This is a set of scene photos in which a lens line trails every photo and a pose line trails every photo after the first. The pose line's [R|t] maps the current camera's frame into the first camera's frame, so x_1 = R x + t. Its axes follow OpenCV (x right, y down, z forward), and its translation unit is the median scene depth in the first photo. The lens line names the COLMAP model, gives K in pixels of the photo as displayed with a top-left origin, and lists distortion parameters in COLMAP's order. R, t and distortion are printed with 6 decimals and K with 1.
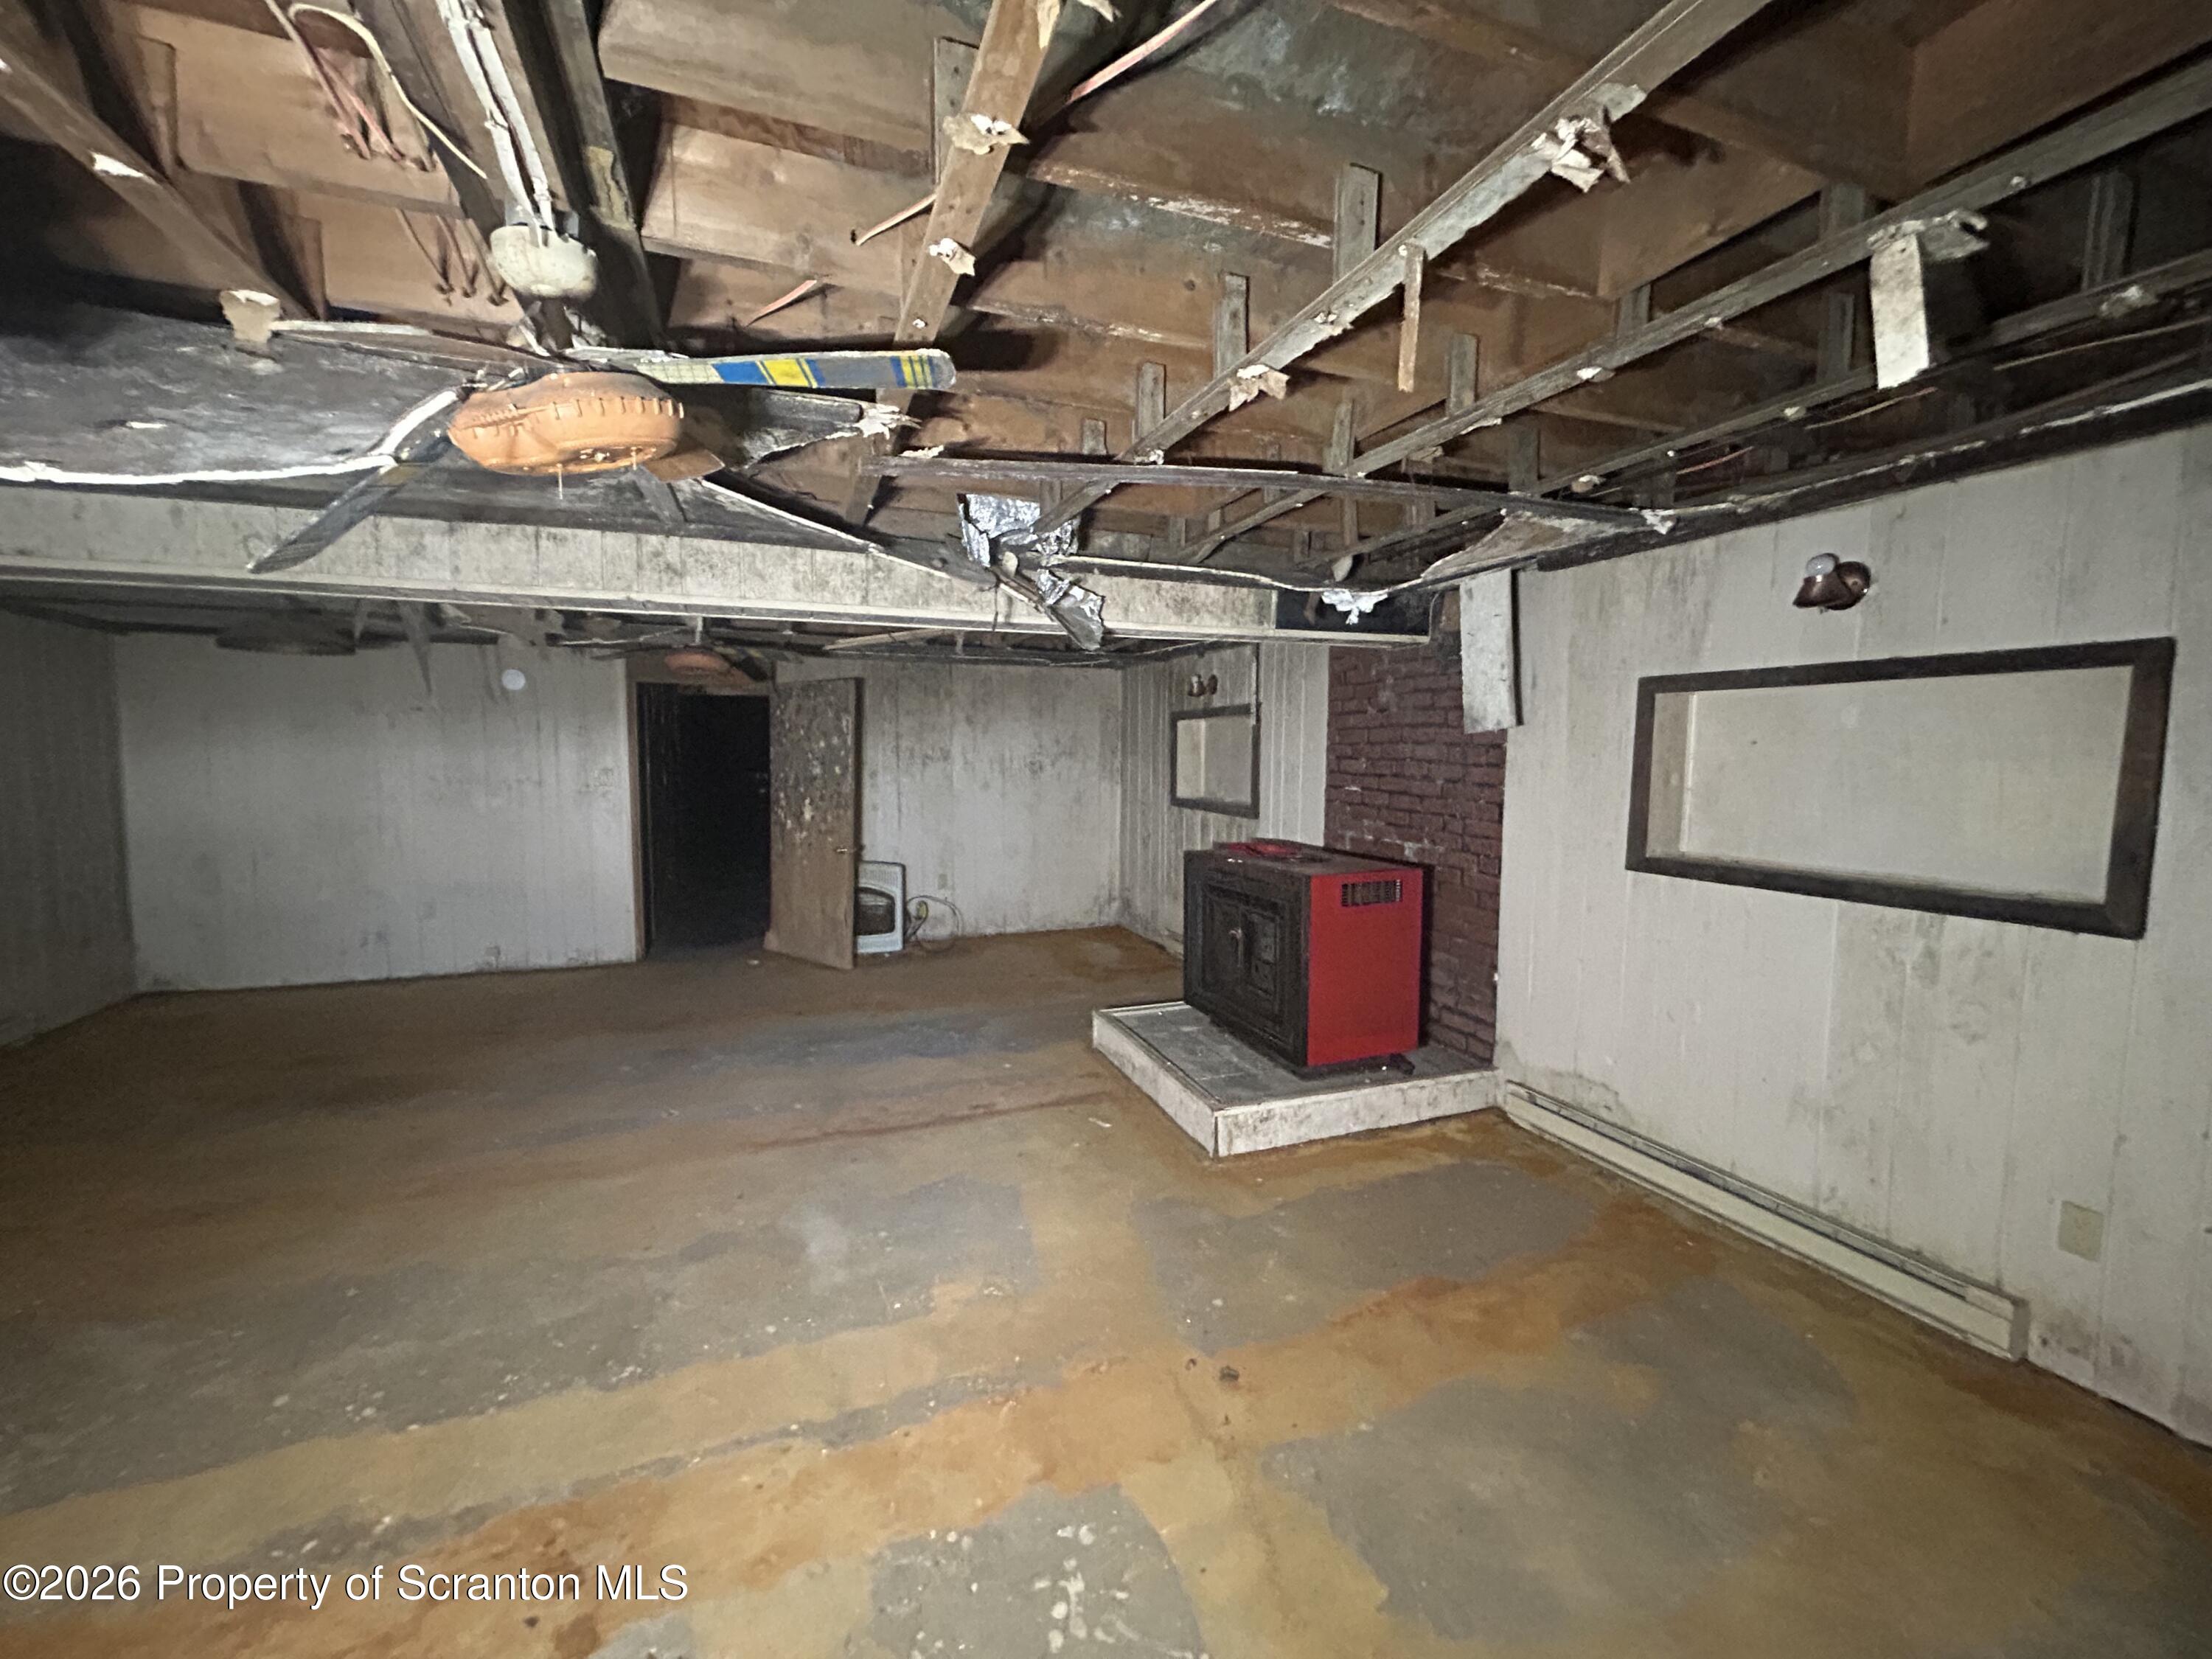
lens RADIAL K [[891.1, 0, 1105.0], [0, 891.1, 828.2], [0, 0, 1]] dist [-0.003092, 0.000057]
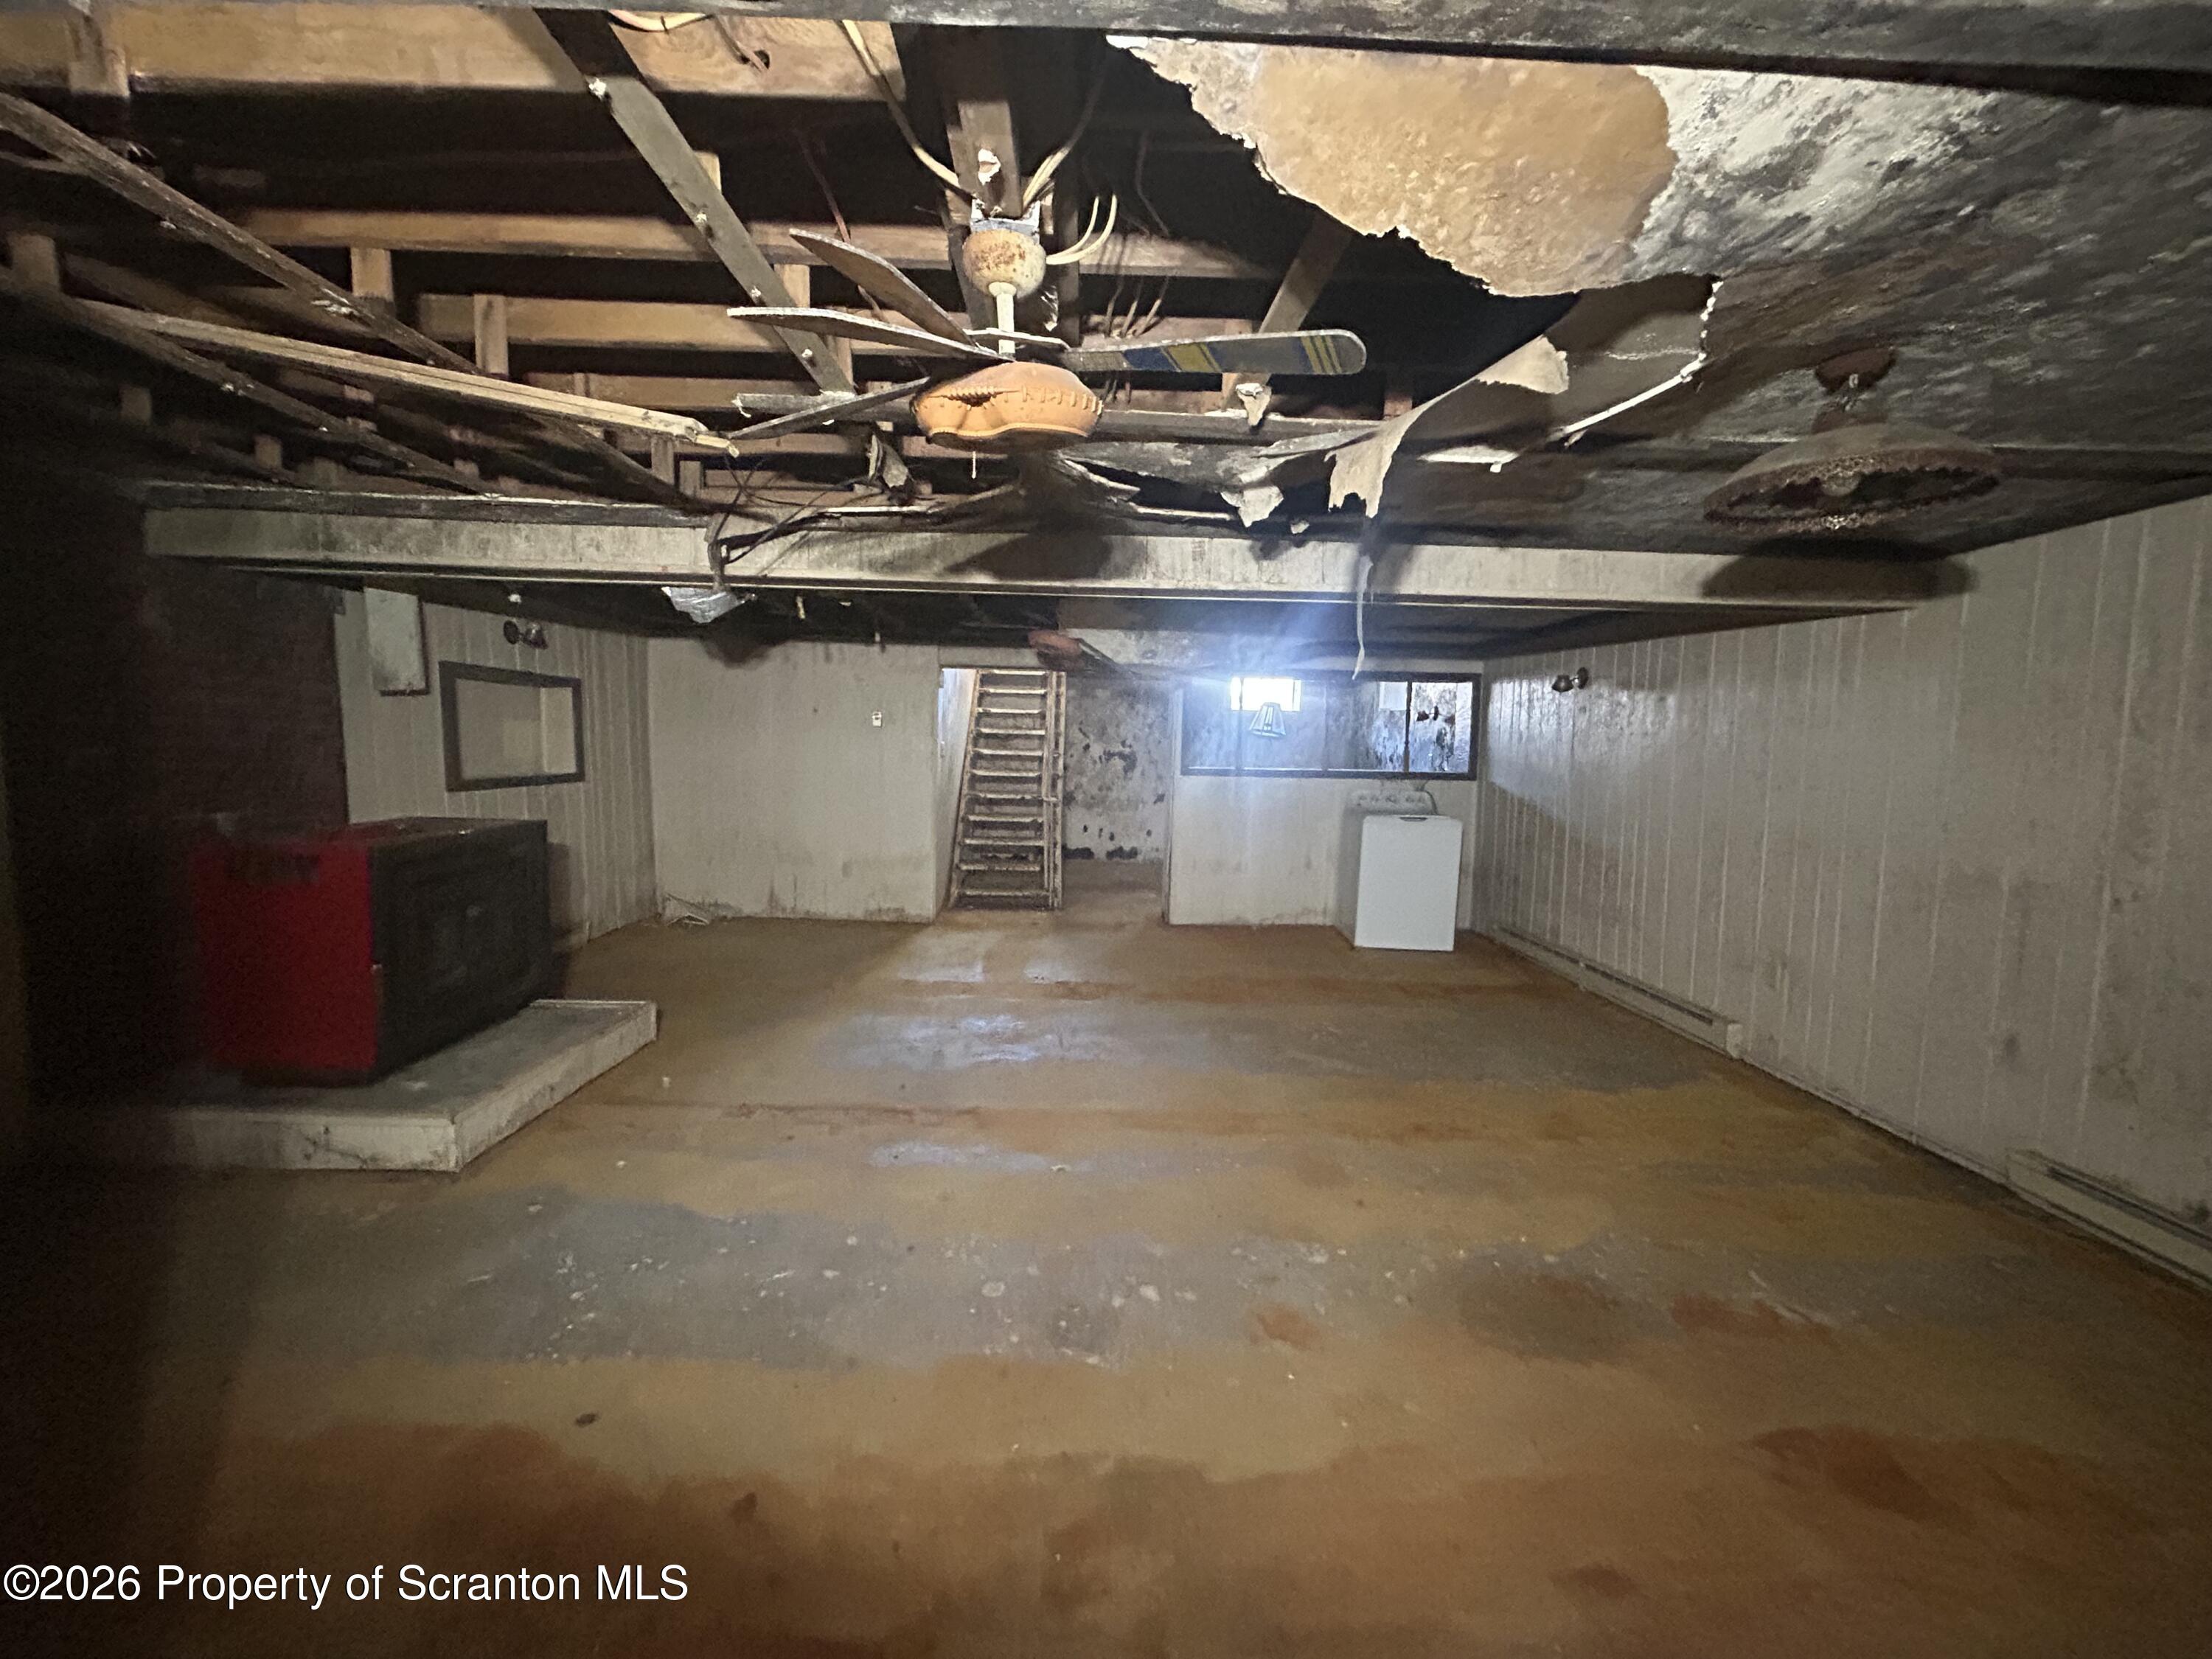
lens RADIAL K [[891.1, 0, 1109.3], [0, 891.1, 827.8], [0, 0, 1]] dist [-0.003092, 0.000057]
pose [[-0.941958, -0.057530, 0.330765, -0.789160], [0.002513, 0.983973, 0.178298, -0.130846], [-0.335721, 0.168780, -0.926717, 1.704943]]
